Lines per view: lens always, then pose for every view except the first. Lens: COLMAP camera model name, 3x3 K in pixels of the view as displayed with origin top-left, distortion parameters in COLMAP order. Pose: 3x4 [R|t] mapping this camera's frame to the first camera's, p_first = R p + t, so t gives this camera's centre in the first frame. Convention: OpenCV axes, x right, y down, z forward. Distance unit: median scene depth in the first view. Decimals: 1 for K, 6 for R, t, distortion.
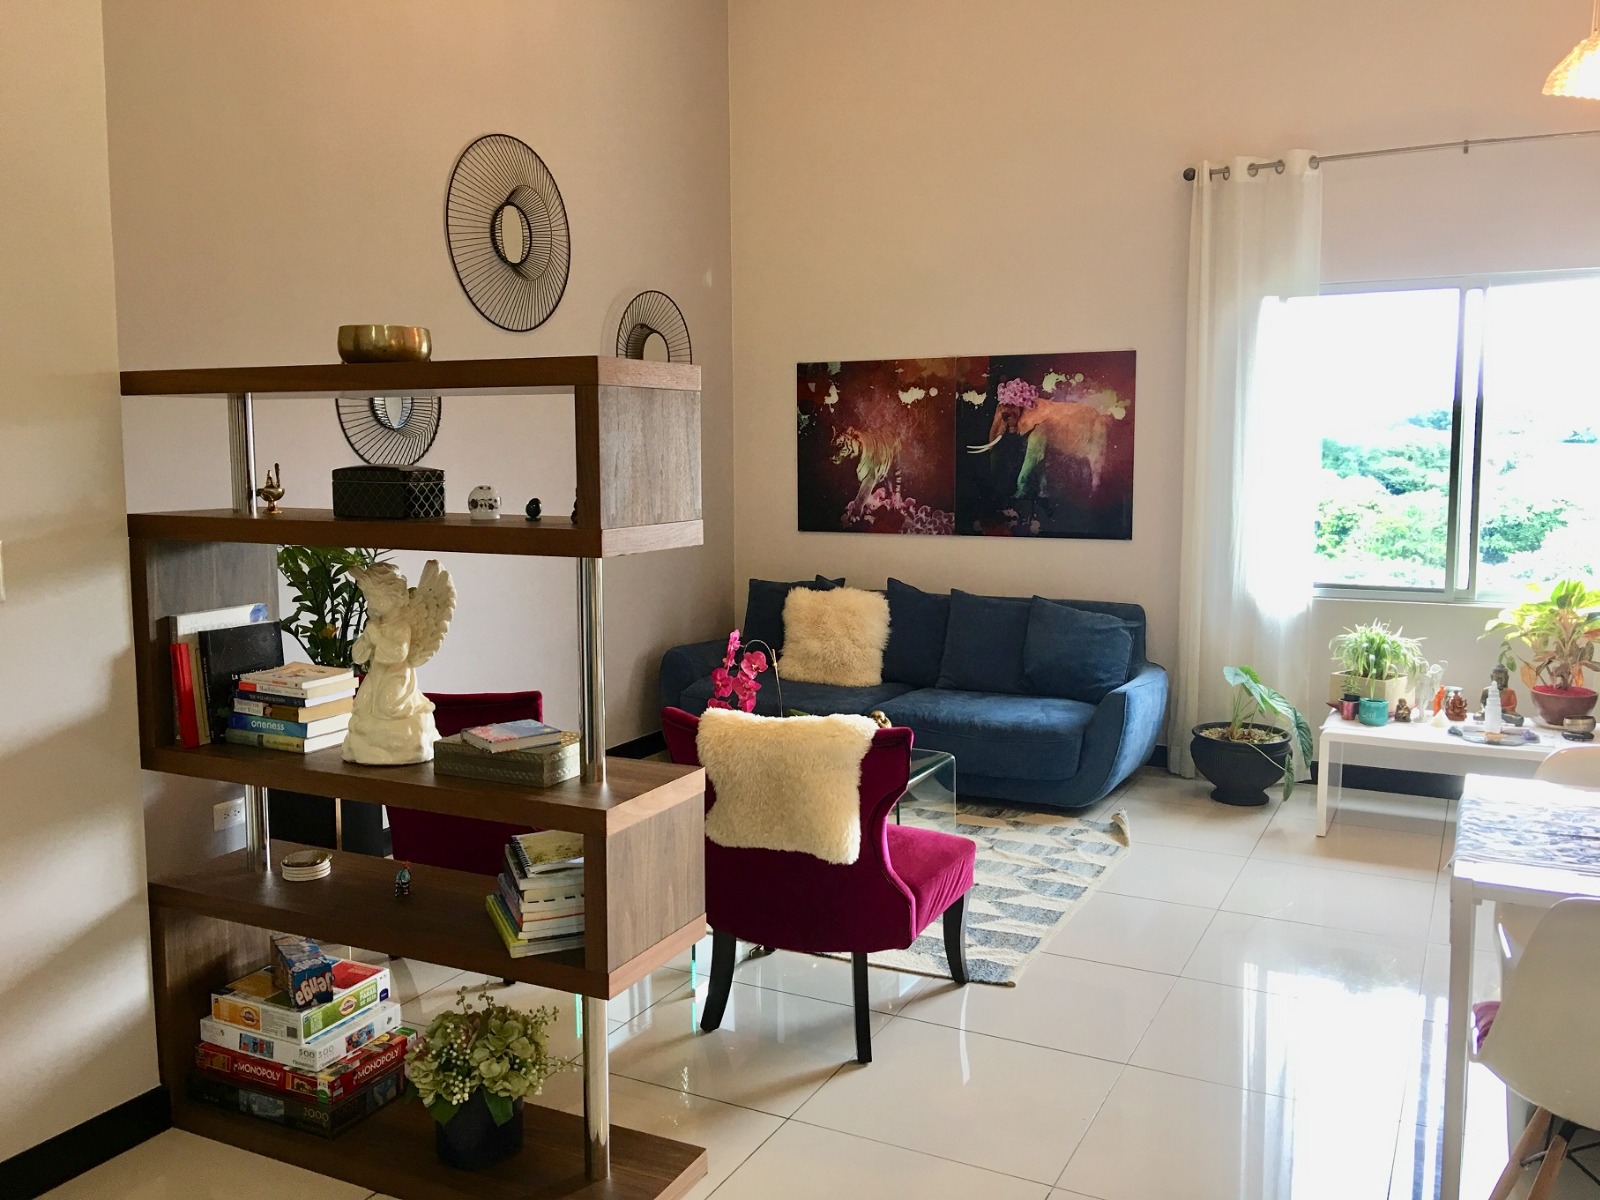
lens RADIAL K [[1356.6, 0, 808.9], [0, 1356.6, 581.2], [0, 0, 1]] dist [0.082909, -0.134592]
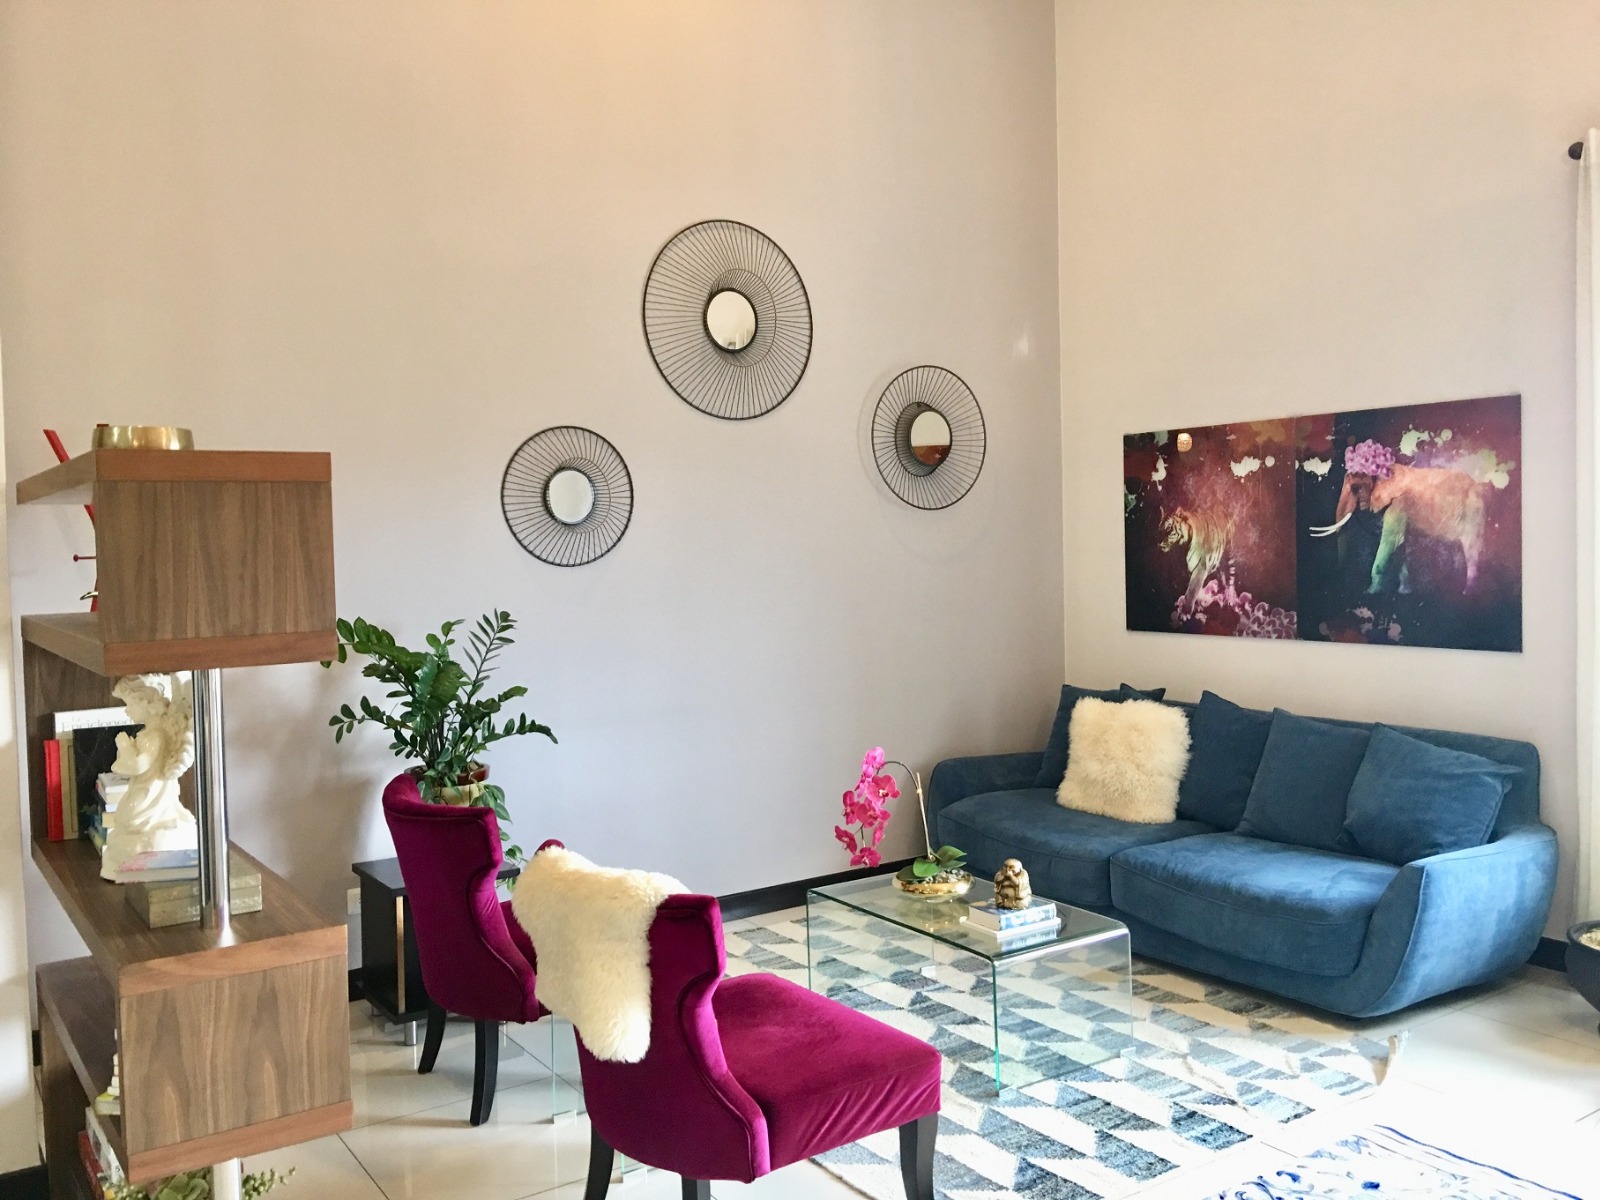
lens RADIAL K [[1362.1, 0, 788.9], [0, 1362.1, 585.5], [0, 0, 1]] dist [0.079719, -0.126196]
pose [[0.872965, 0.001656, -0.487781, 0.250657], [-0.030397, 0.998235, -0.051012, -0.016379], [0.486835, 0.059359, 0.871474, 0.163620]]
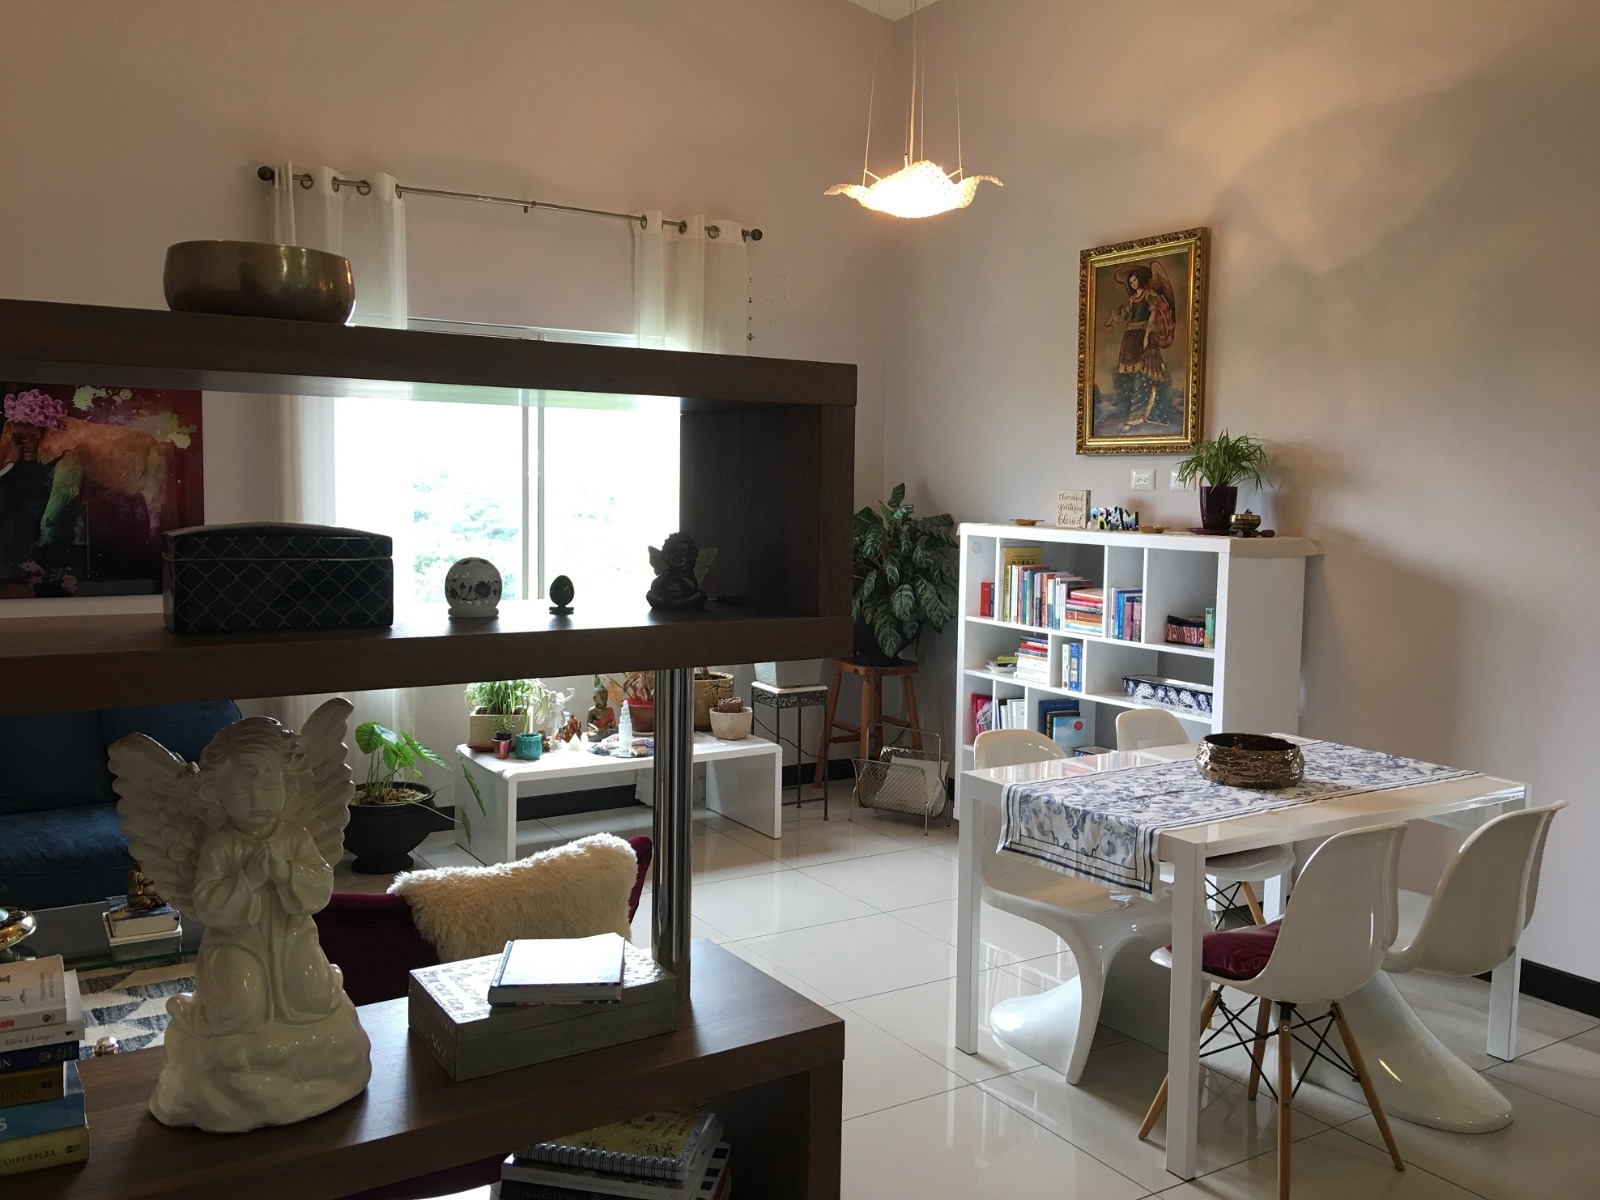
lens RADIAL K [[1342.9, 0, 800.0], [0, 1342.9, 600.0], [0, 0, 1]] dist [0.051405, -0.122919]
pose [[0.495944, -0.062928, 0.866071, -0.295864], [0.069100, 0.997068, 0.032876, -0.027630], [-0.865601, 0.043541, 0.498838, 0.266315]]
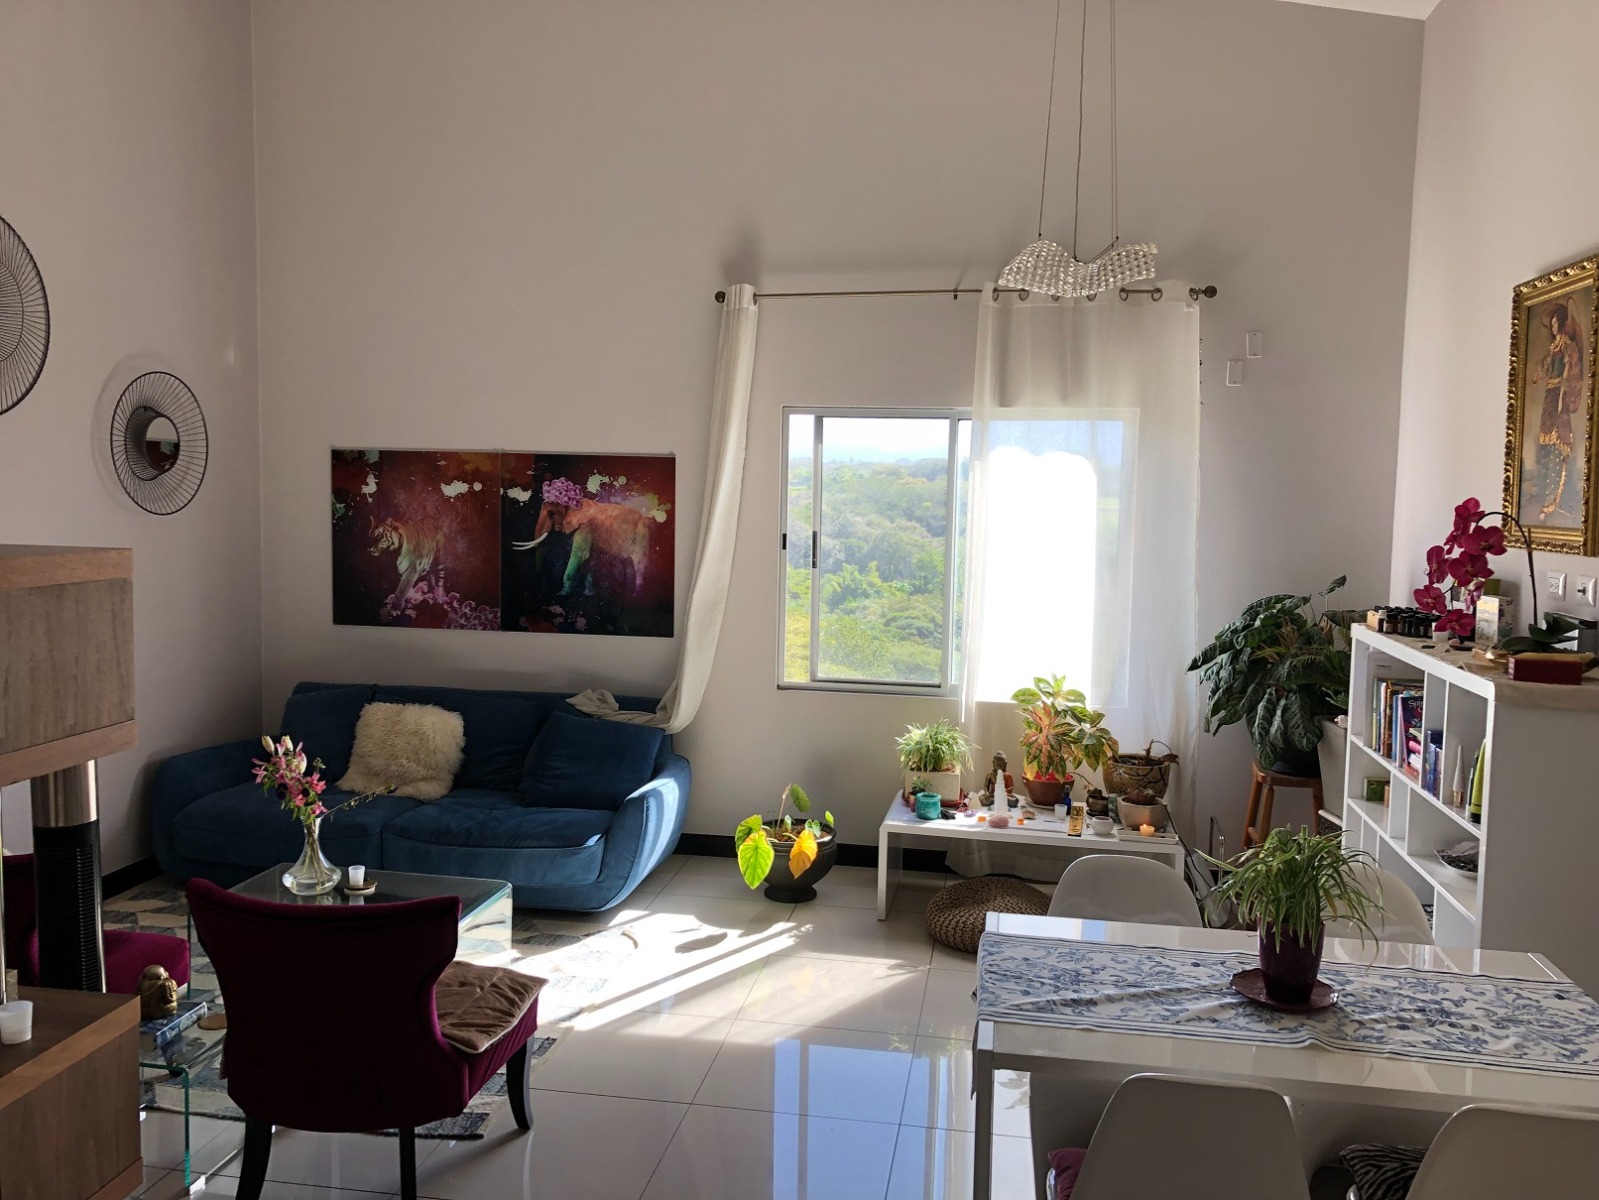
lens RADIAL K [[1308.8, 0, 855.7], [0, 1308.8, 599.5], [0, 0, 1]] dist [0.002362, -0.006320]
pose [[0.942230, -0.000475, 0.334967, 0.033296], [0.004419, 0.999930, -0.011012, -0.047305], [-0.334939, 0.011856, 0.942165, 0.012881]]
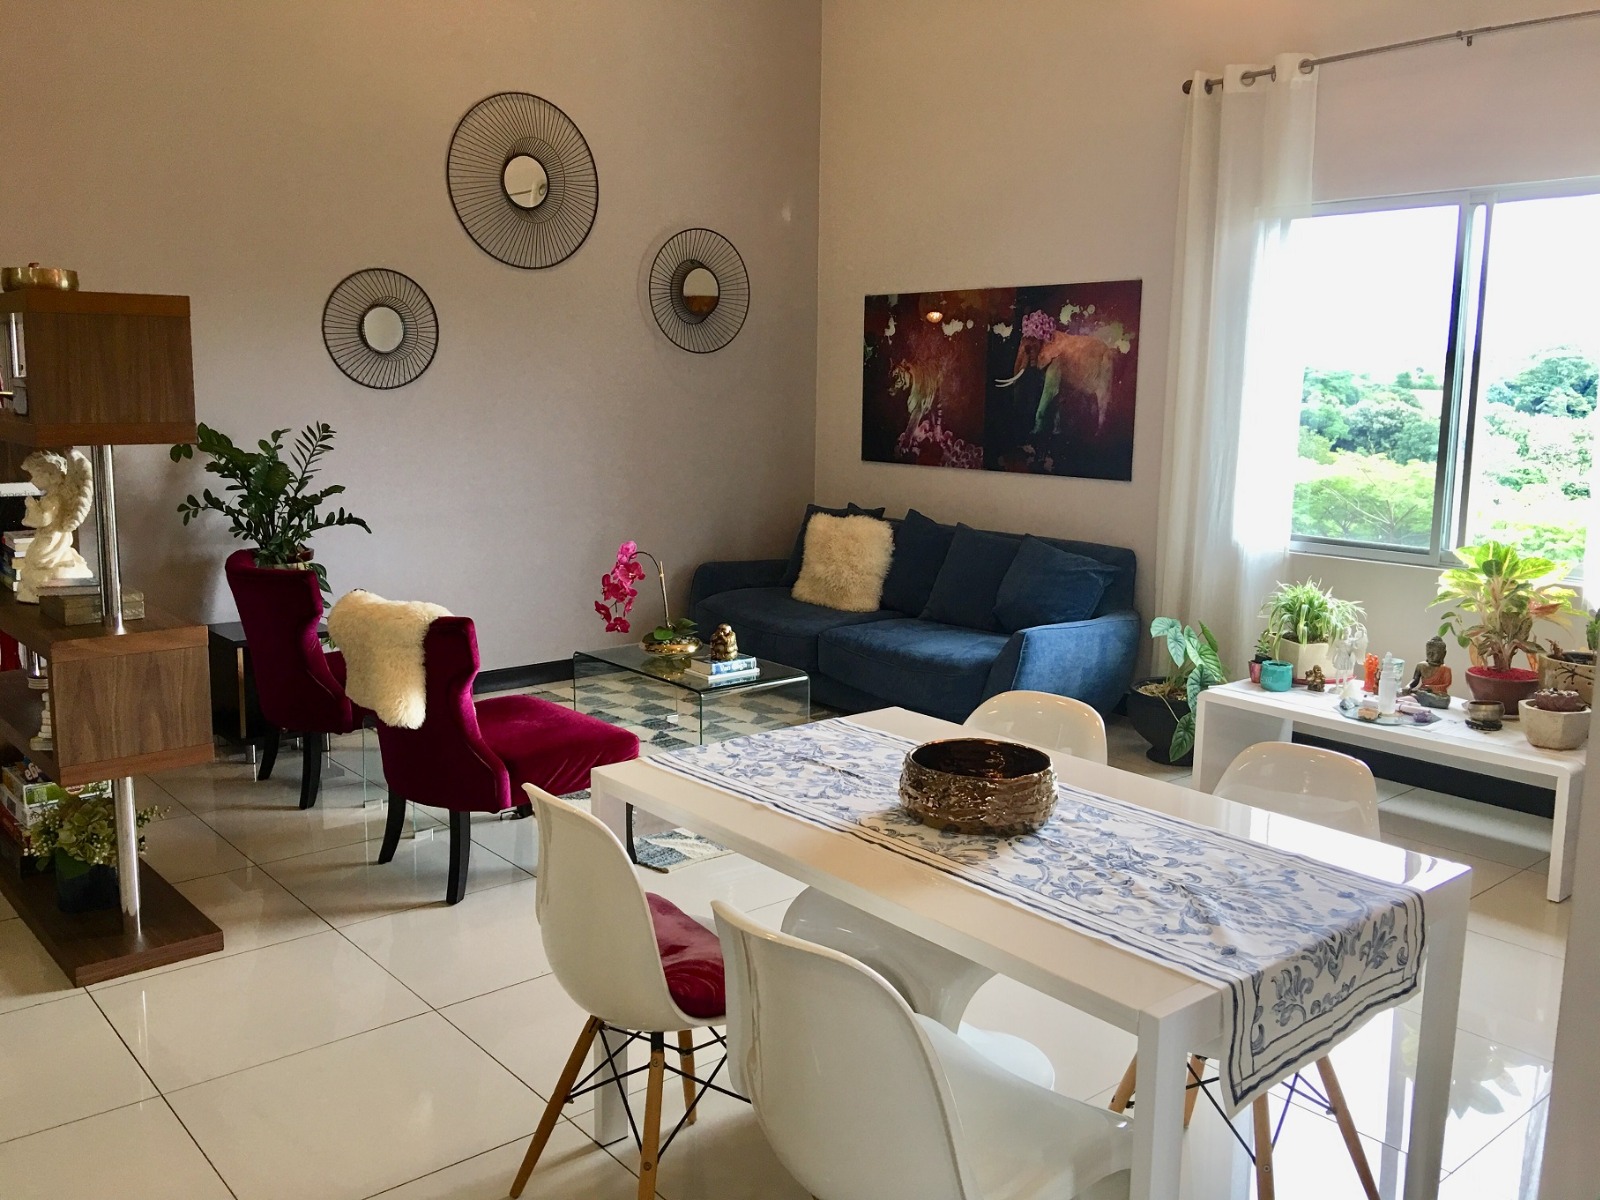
lens RADIAL K [[1362.1, 0, 788.9], [0, 1362.1, 585.5], [0, 0, 1]] dist [0.079719, -0.126196]
pose [[0.920513, 0.075376, -0.383371, 0.383424], [-0.056519, 0.996583, 0.060234, -0.001851], [0.386601, -0.033778, 0.921628, 0.023563]]
